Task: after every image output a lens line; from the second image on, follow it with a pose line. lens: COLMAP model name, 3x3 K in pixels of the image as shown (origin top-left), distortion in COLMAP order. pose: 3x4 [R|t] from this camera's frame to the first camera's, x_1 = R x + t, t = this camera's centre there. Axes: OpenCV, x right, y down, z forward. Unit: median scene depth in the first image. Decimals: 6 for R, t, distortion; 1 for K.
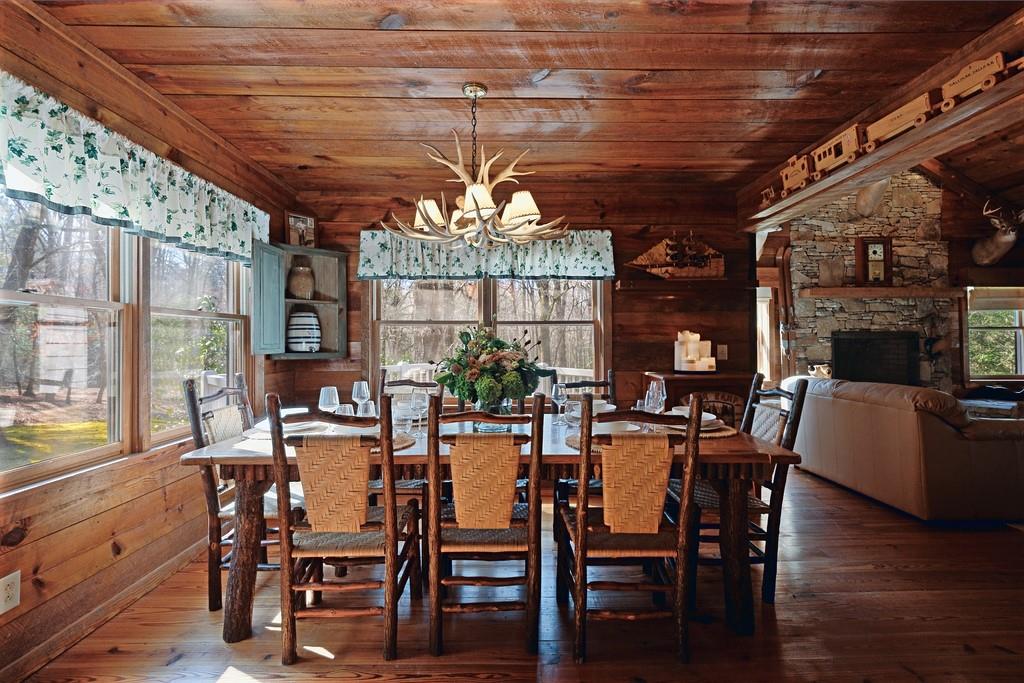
lens RADIAL K [[458.5, 0, 524.7], [0, 458.5, 336.3], [0, 0, 1]] dist [-0.003991, 0.001633]
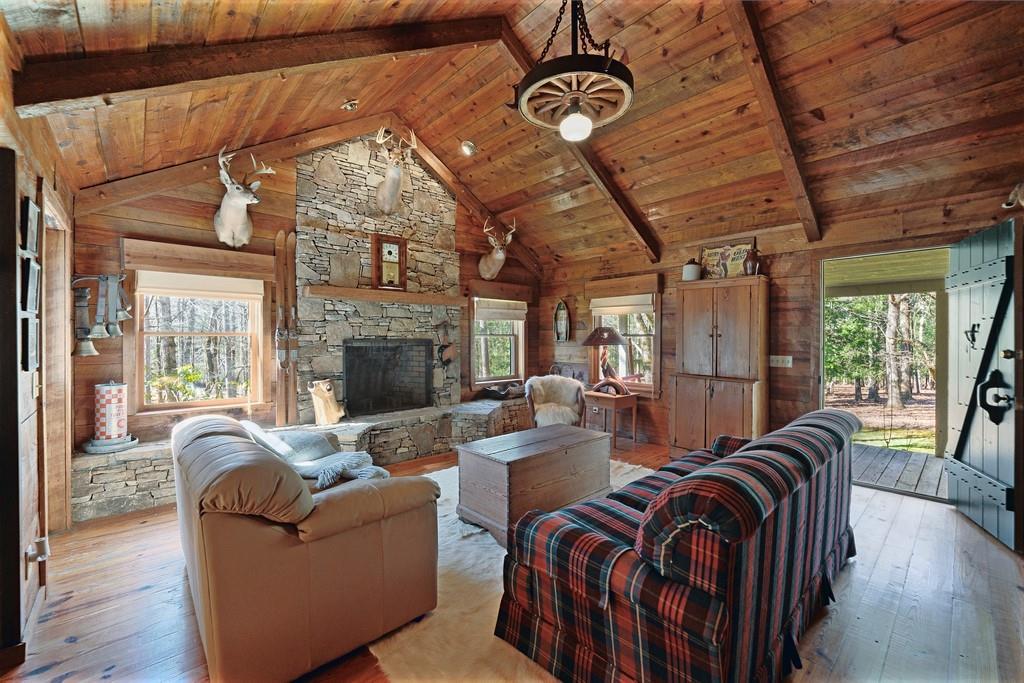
lens RADIAL K [[413.0, 0, 513.4], [0, 413.0, 339.9], [0, 0, 1]] dist [-0.000968, -0.000596]
pose [[0.747548, -0.000587, 0.664207, 0.680804], [-0.010337, 0.999868, 0.012517, -0.036773], [-0.664127, -0.016223, 0.747444, 0.360783]]
